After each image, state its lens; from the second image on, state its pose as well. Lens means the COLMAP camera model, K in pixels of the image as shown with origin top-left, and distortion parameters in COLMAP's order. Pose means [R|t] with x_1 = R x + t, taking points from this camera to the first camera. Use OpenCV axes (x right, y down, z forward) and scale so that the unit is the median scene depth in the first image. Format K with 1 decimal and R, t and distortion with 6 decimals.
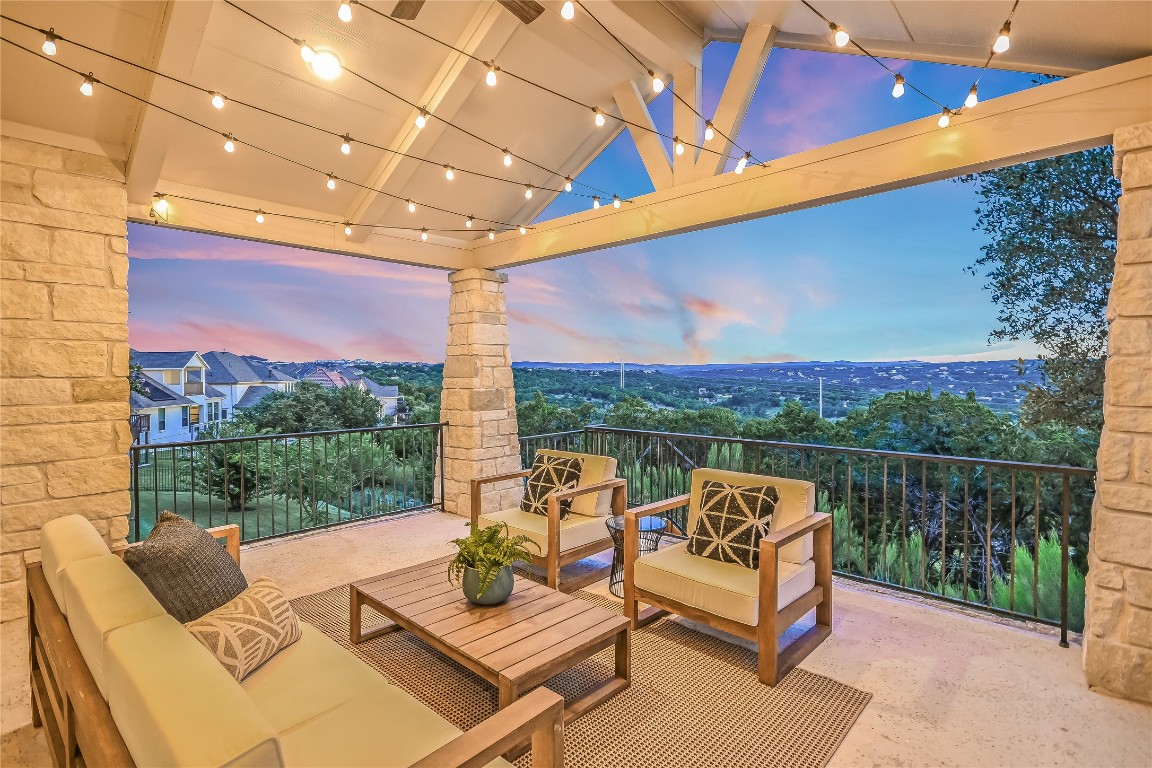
lens RADIAL K [[575.7, 0, 576.2], [0, 575.7, 382.4], [0, 0, 1]] dist [-0.000048, -0.000008]
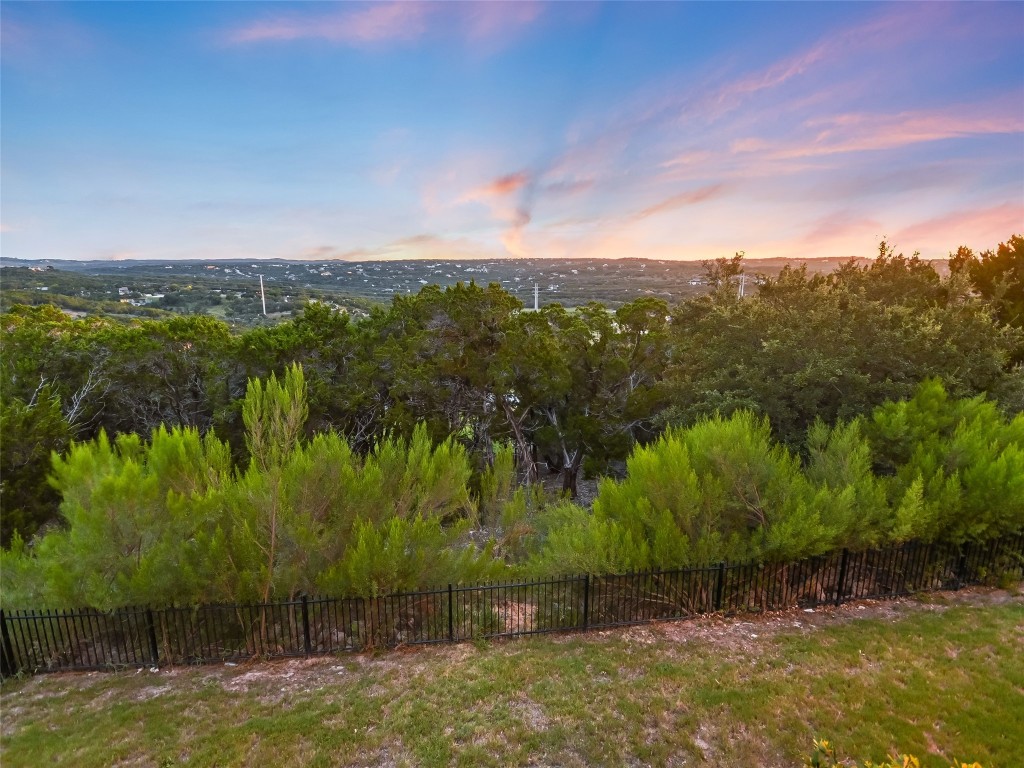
lens RADIAL K [[534.2, 0, 520.0], [0, 534.2, 378.1], [0, 0, 1]] dist [0.003129, -0.001516]
pose [[0.661140, -0.150474, 0.735018, 0.011597], [0.014024, 0.981988, 0.188420, 0.003145], [-0.750131, -0.114264, 0.651342, 0.270470]]
